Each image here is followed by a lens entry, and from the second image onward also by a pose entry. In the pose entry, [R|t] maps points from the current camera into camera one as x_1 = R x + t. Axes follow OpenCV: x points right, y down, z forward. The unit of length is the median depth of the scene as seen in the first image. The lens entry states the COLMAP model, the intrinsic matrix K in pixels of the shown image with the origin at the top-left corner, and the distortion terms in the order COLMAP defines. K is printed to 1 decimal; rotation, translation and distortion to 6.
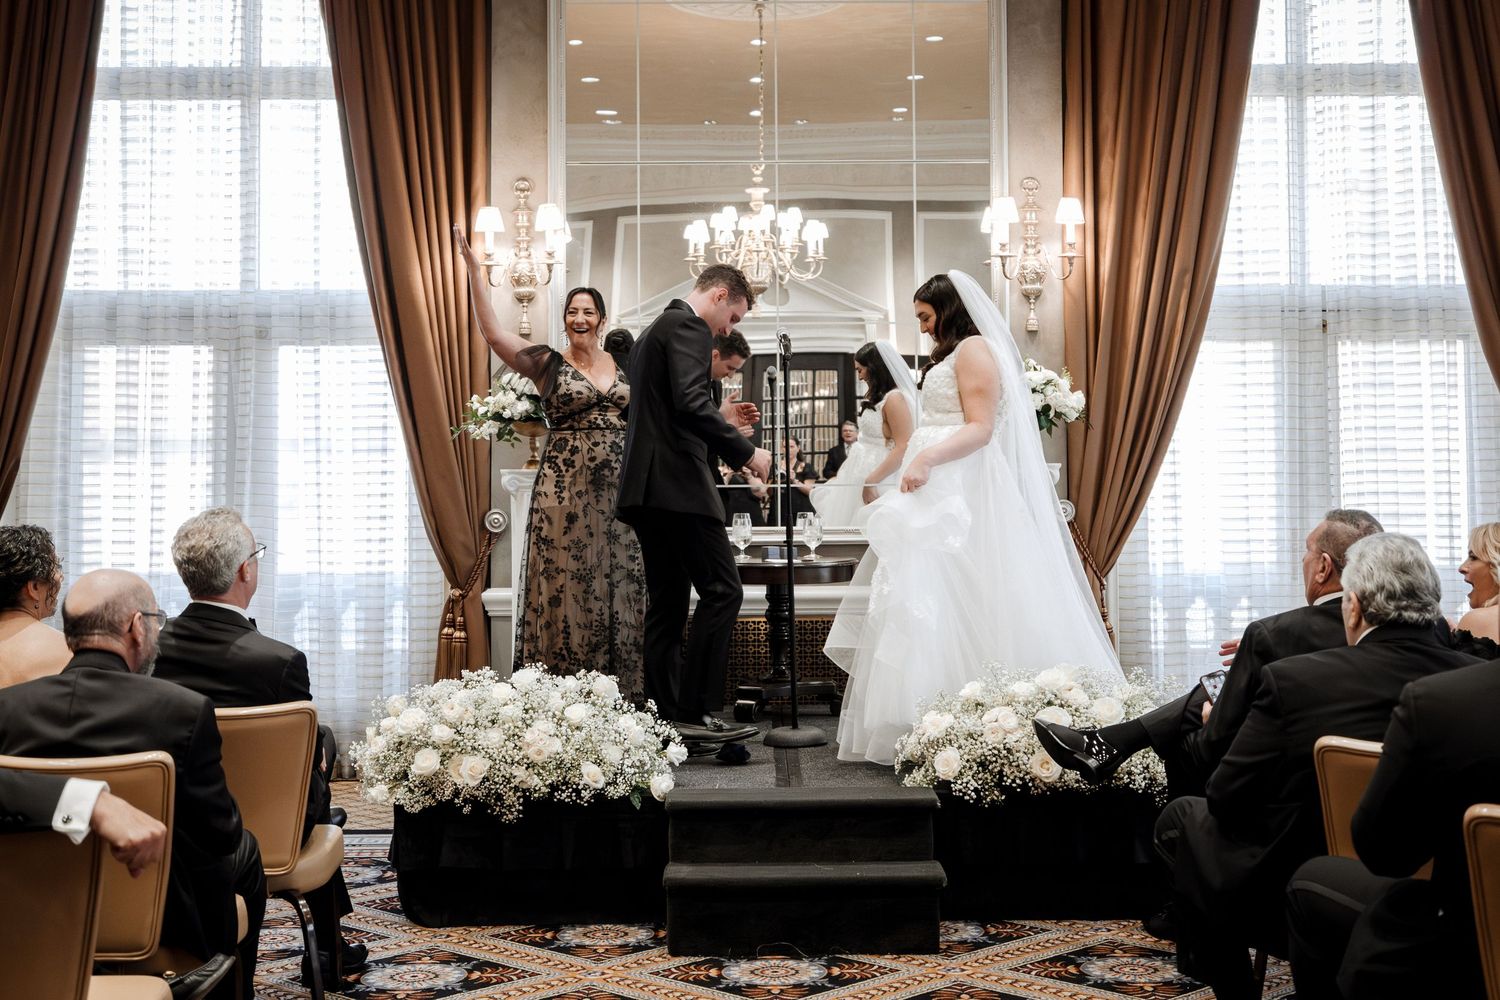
lens RADIAL K [[2082.7, 0, 771.8], [0, 2082.7, 498.0], [0, 0, 1]] dist [0.000615, -0.025599]
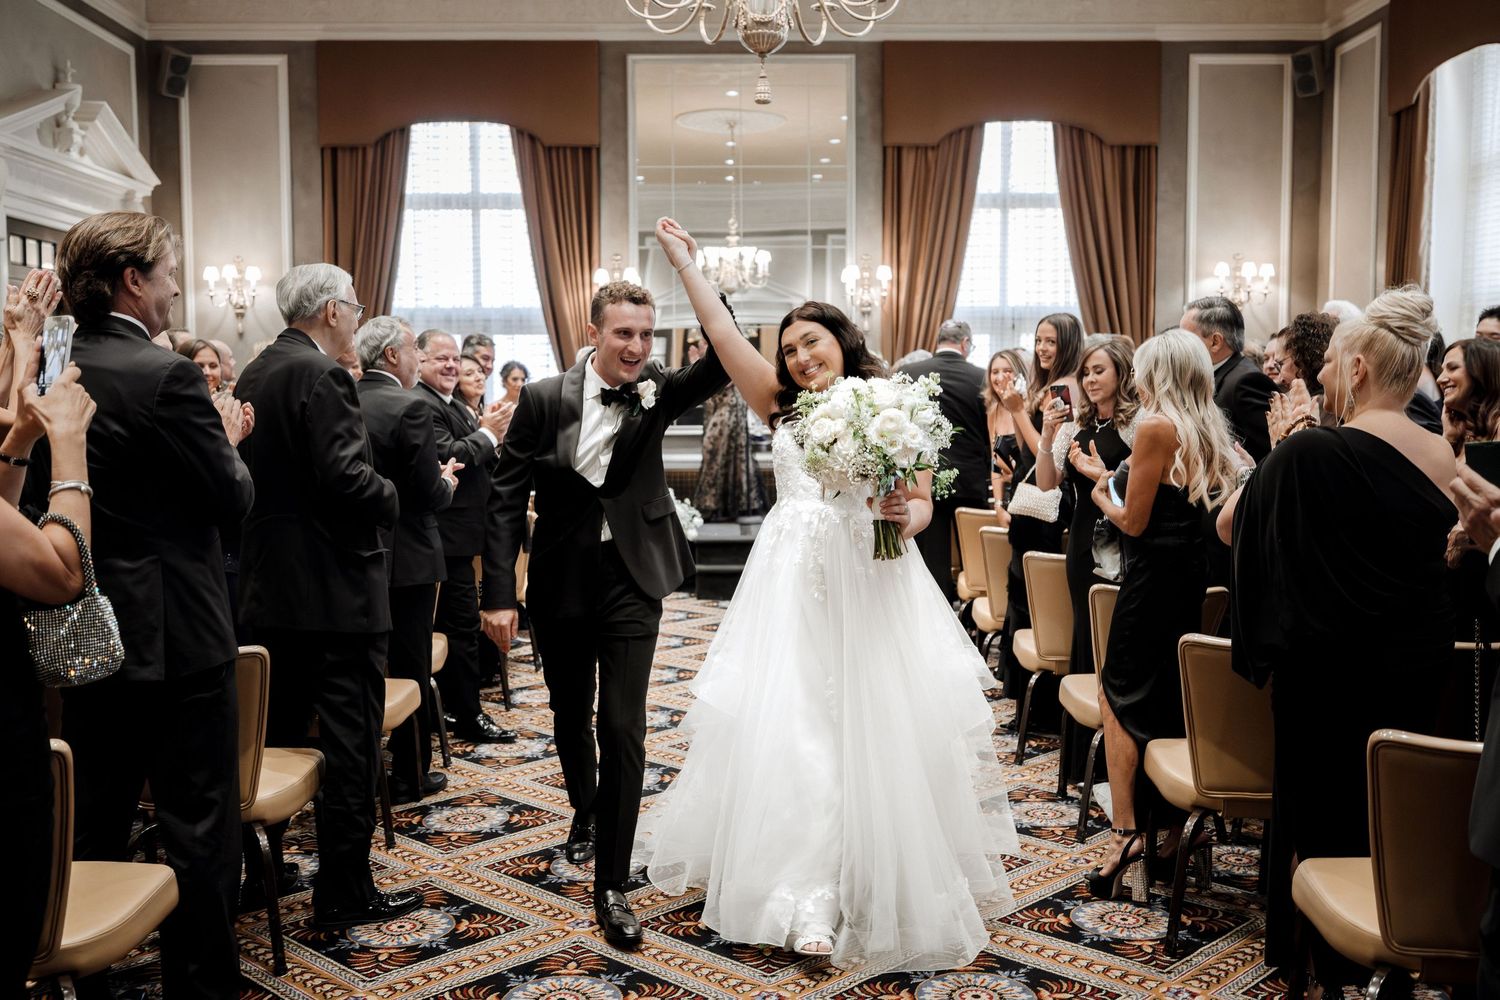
lens RADIAL K [[1512.0, 0, 750.0], [0, 1512.0, 500.0], [0, 0, 1]] dist [-0.014637, -0.006760]
pose [[0.999971, 0.002082, 0.007334, 0.000239], [-0.002524, 0.998151, 0.060726, -0.004140], [-0.007194, -0.060743, 0.998128, -0.505558]]
